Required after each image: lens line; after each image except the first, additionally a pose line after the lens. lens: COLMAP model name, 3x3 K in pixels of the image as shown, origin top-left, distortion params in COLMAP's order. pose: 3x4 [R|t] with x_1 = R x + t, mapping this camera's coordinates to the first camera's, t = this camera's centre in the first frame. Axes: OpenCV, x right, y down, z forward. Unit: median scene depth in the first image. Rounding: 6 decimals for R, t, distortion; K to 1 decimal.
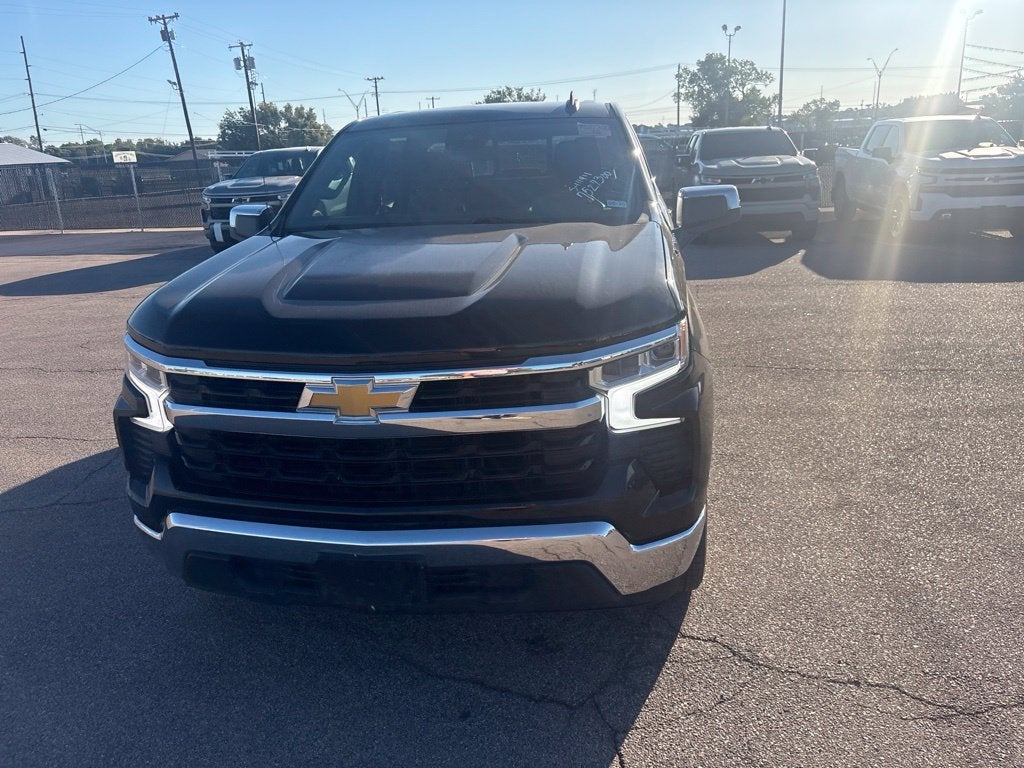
lens RADIAL K [[789.8, 0, 514.4], [0, 789.8, 385.1], [0, 0, 1]] dist [0.061529, -0.067287]
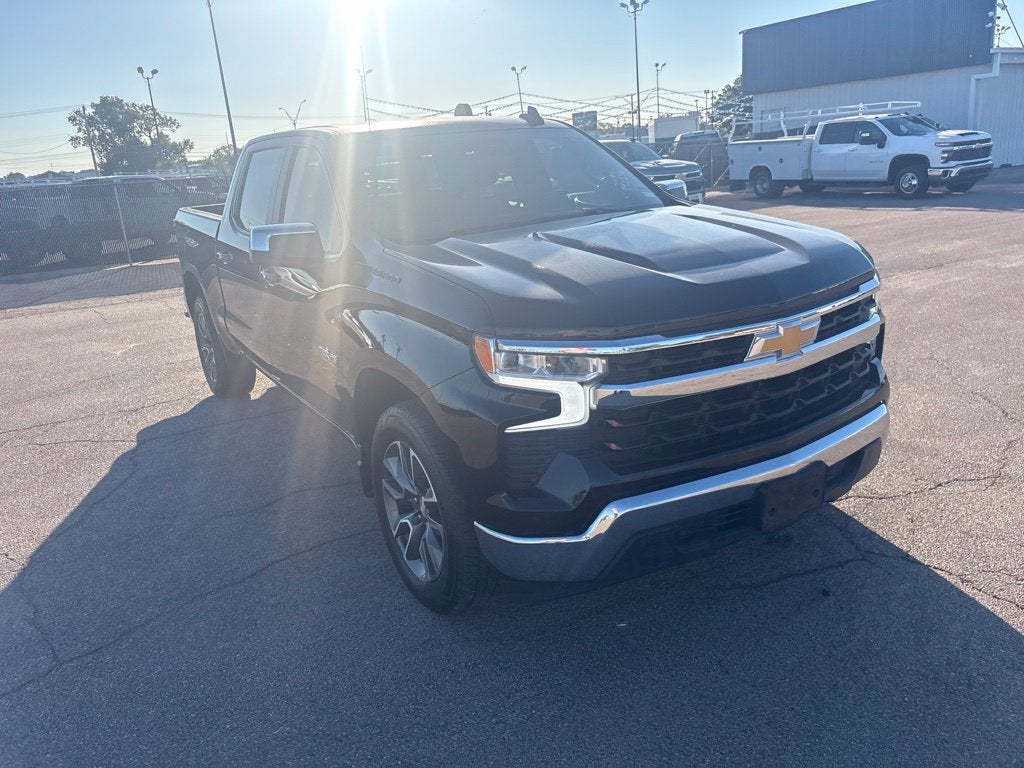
lens RADIAL K [[780.6, 0, 507.4], [0, 780.6, 381.1], [0, 0, 1]] dist [0.103063, -0.113380]
pose [[0.760984, -0.190393, 0.620205, -0.243816], [0.225467, 0.973994, 0.022355, -0.008109], [-0.608332, 0.122825, 0.784121, 0.065491]]
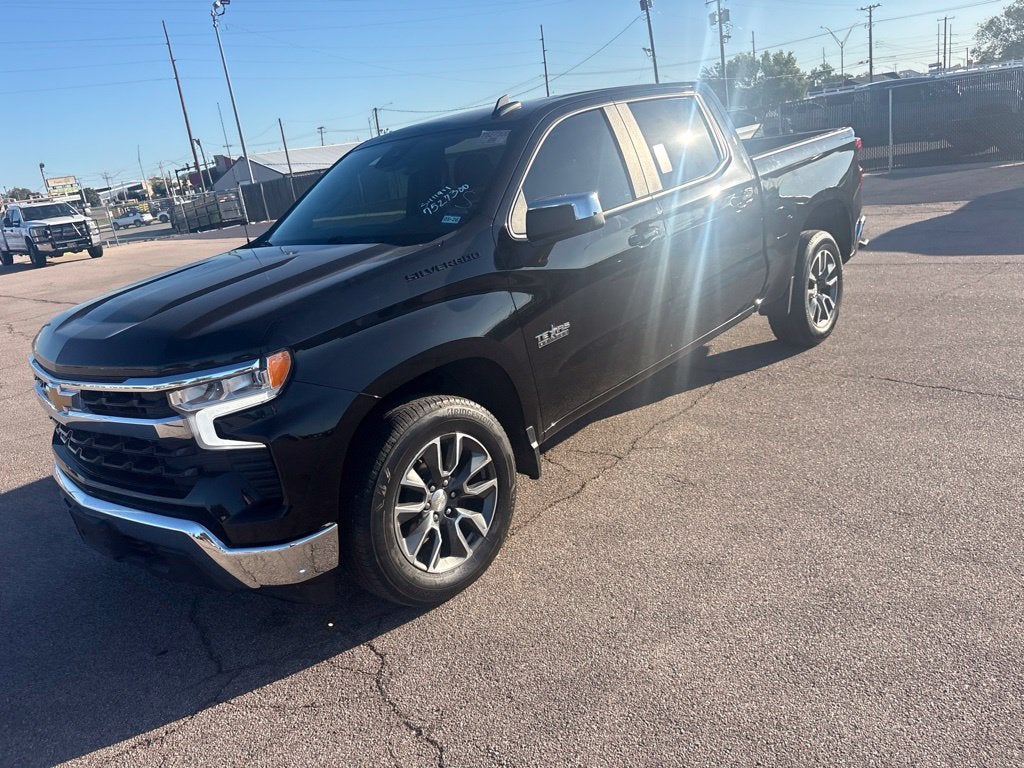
lens RADIAL K [[797.9, 0, 507.4], [0, 797.9, 383.0], [0, 0, 1]] dist [0.063456, -0.072281]
pose [[0.818373, 0.092368, -0.567216, 0.232070], [-0.061663, 0.995414, 0.073131, -0.029746], [0.571370, -0.024872, 0.820316, 0.058995]]
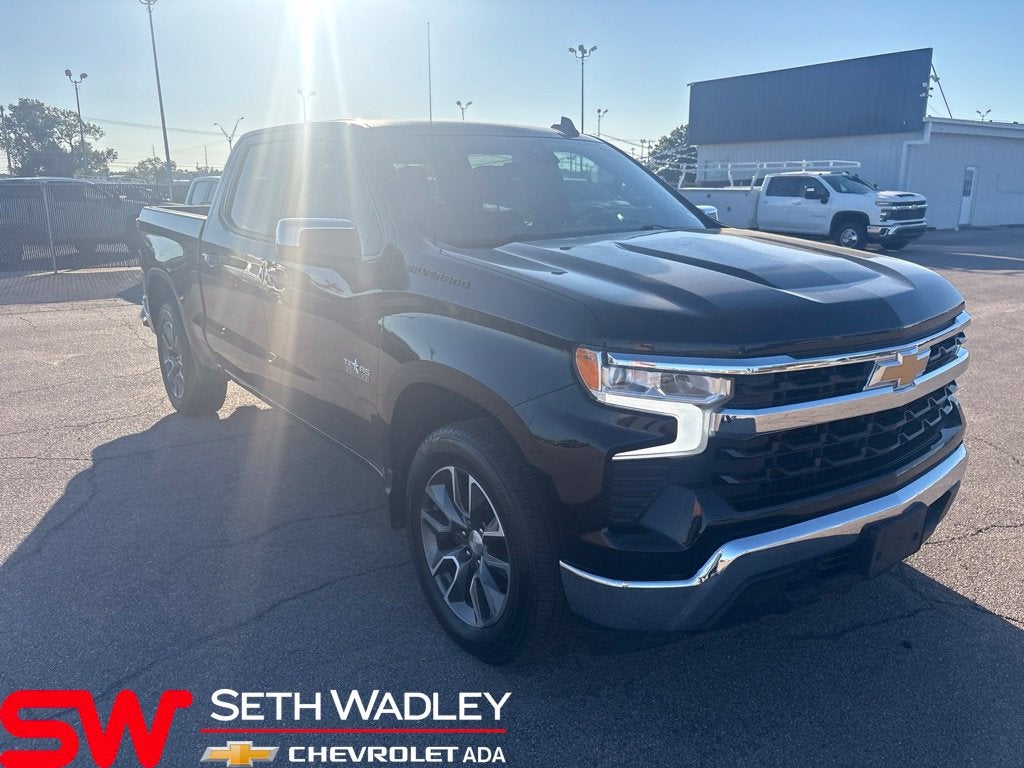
lens RADIAL K [[789.8, 0, 514.4], [0, 789.8, 385.1], [0, 0, 1]] dist [0.061529, -0.067287]
pose [[0.698873, -0.133833, 0.702613, -0.261281], [0.183769, 0.982959, 0.004442, -0.012258], [-0.691235, 0.126014, 0.711558, 0.114413]]
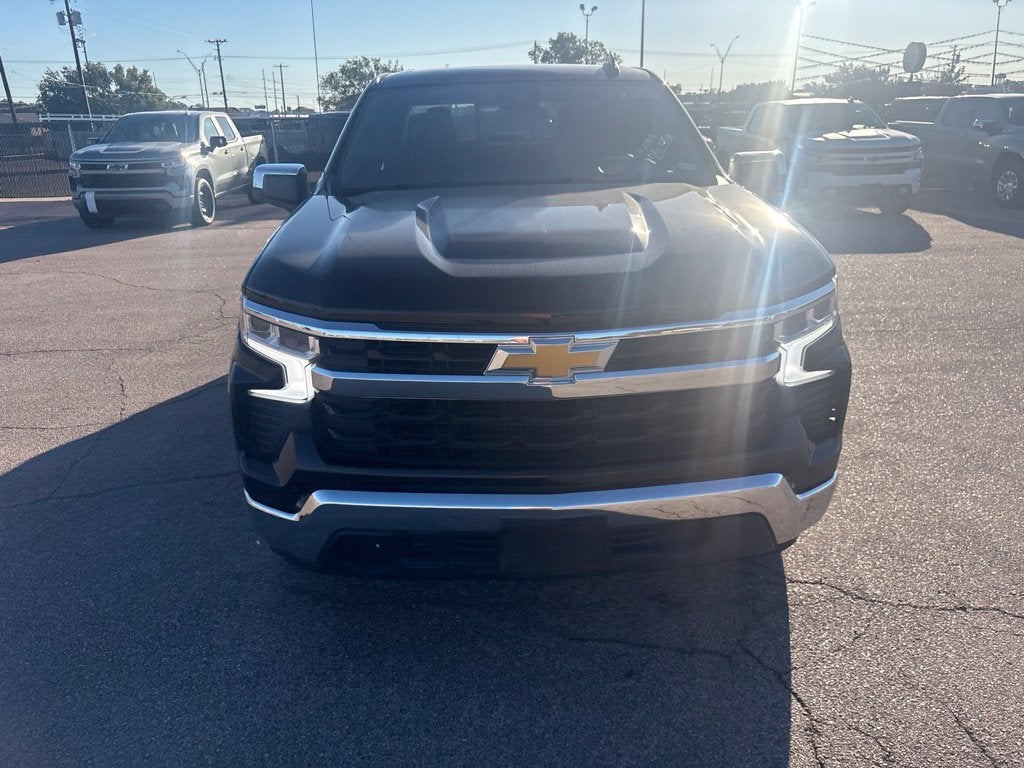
lens RADIAL K [[789.8, 0, 514.4], [0, 789.8, 385.1], [0, 0, 1]] dist [0.061529, -0.067287]
pose [[0.982693, -0.033814, 0.182128, -0.081624], [0.028755, 0.999126, 0.030344, 0.003582], [-0.182994, -0.024581, 0.982807, 0.010130]]
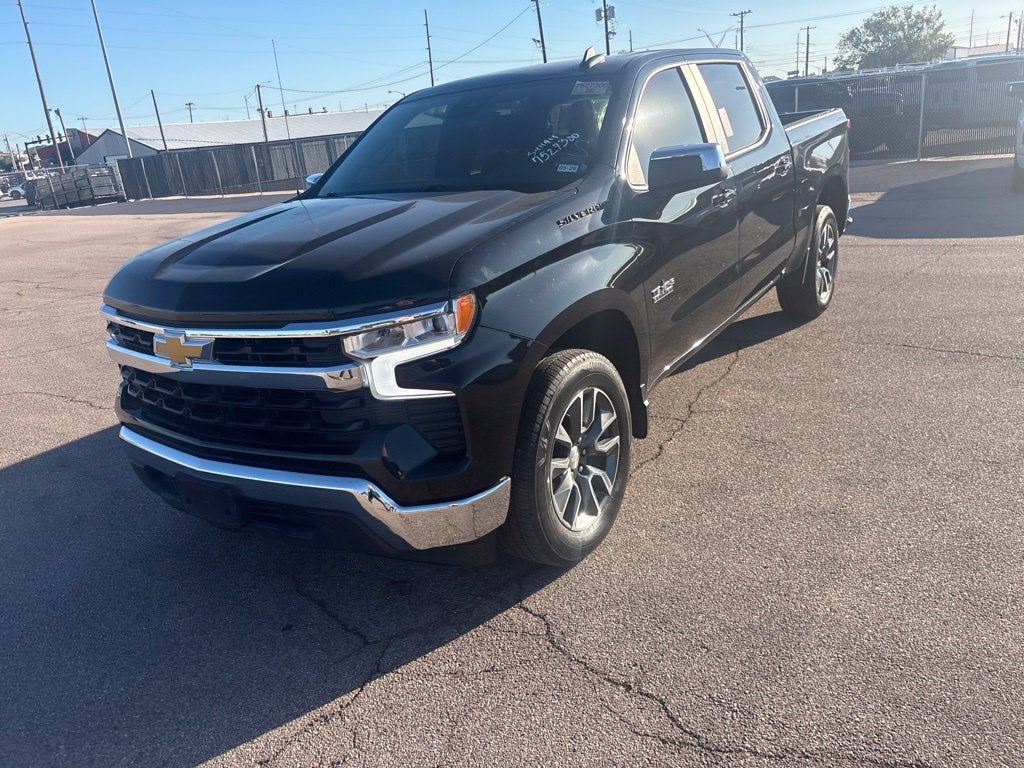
lens RADIAL K [[797.9, 0, 507.4], [0, 797.9, 383.0], [0, 0, 1]] dist [0.063456, -0.072281]
pose [[0.896973, 0.092178, -0.432369, 0.151816], [-0.066499, 0.995025, 0.074177, -0.010589], [0.437055, -0.037783, 0.898641, 0.021403]]
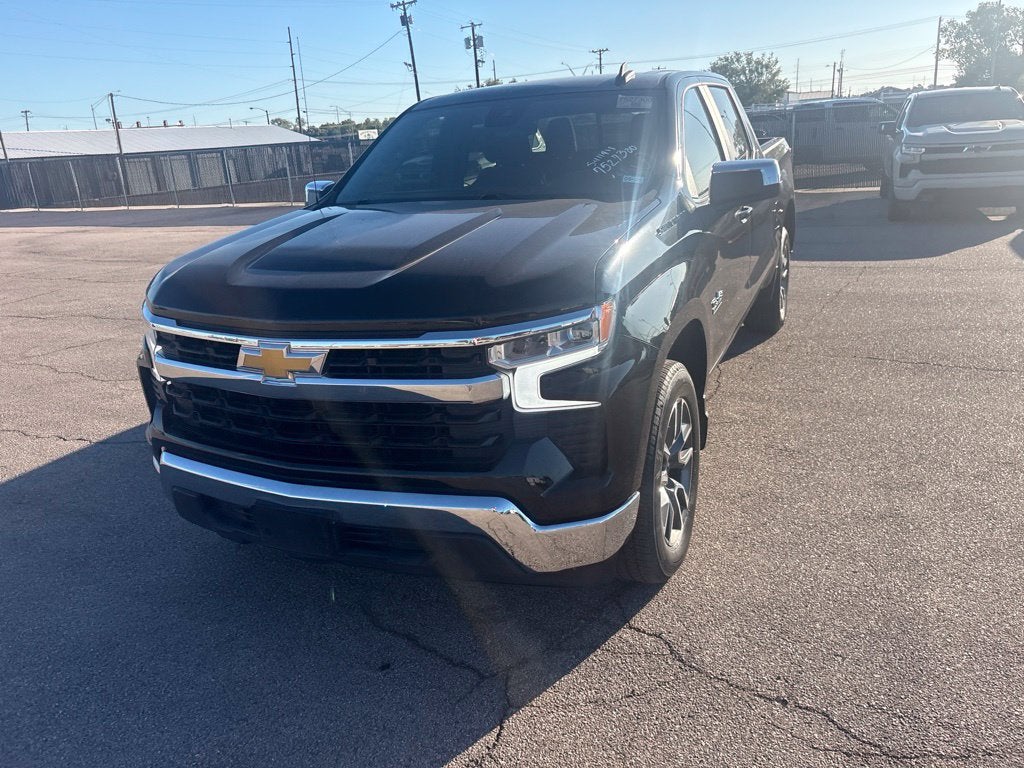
lens RADIAL K [[800.3, 0, 507.6], [0, 800.3, 374.4], [0, 0, 1]] dist [0.035232, -0.033035]
pose [[0.959418, 0.064180, -0.274587, 0.078940], [-0.059423, 0.997904, 0.025618, -0.002409], [0.275655, -0.008262, 0.961221, 0.004134]]
